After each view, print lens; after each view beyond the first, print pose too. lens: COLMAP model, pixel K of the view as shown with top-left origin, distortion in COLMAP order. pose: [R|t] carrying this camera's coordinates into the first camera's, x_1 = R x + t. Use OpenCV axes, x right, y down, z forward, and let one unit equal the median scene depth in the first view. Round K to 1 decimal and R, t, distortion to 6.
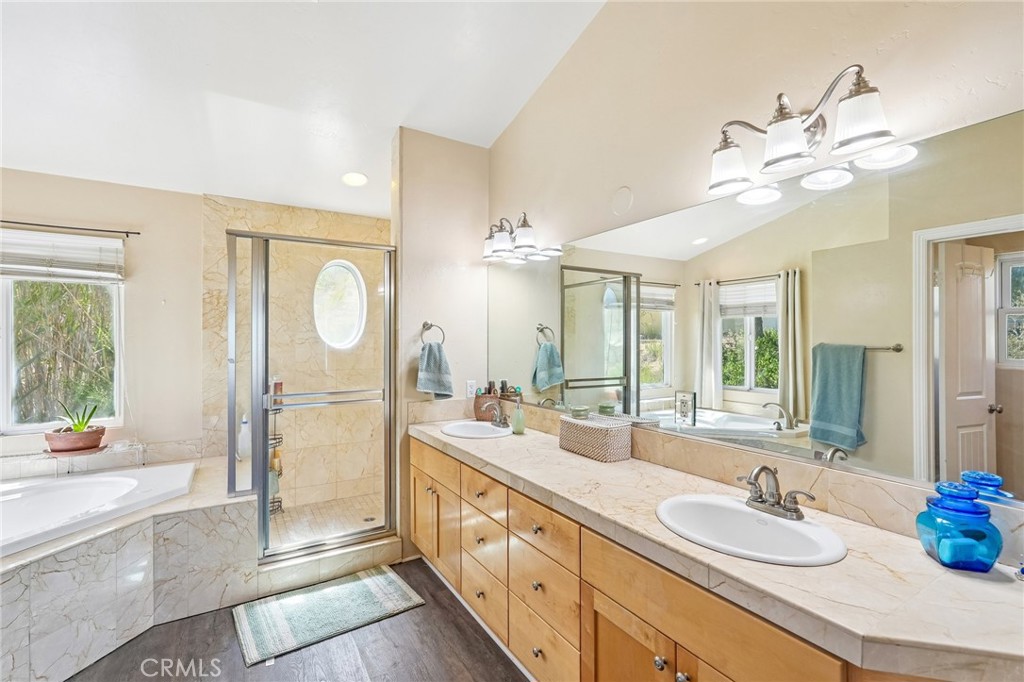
lens RADIAL K [[462.9, 0, 515.1], [0, 462.9, 344.4], [0, 0, 1]] dist [-0.006291, 0.002163]
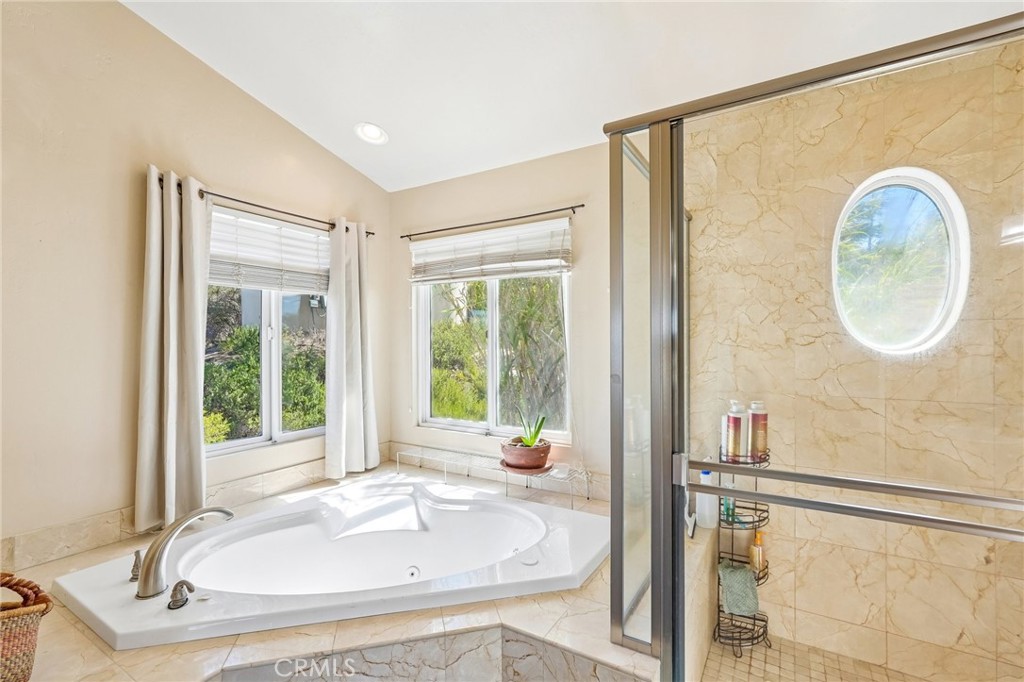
lens RADIAL K [[462.9, 0, 508.4], [0, 462.9, 341.7], [0, 0, 1]] dist [-0.006291, 0.002163]
pose [[0.455563, -0.005184, -0.890189, -0.171032], [-0.001499, 0.999977, -0.006591, -0.001098], [0.890203, 0.004337, 0.455544, 0.536741]]
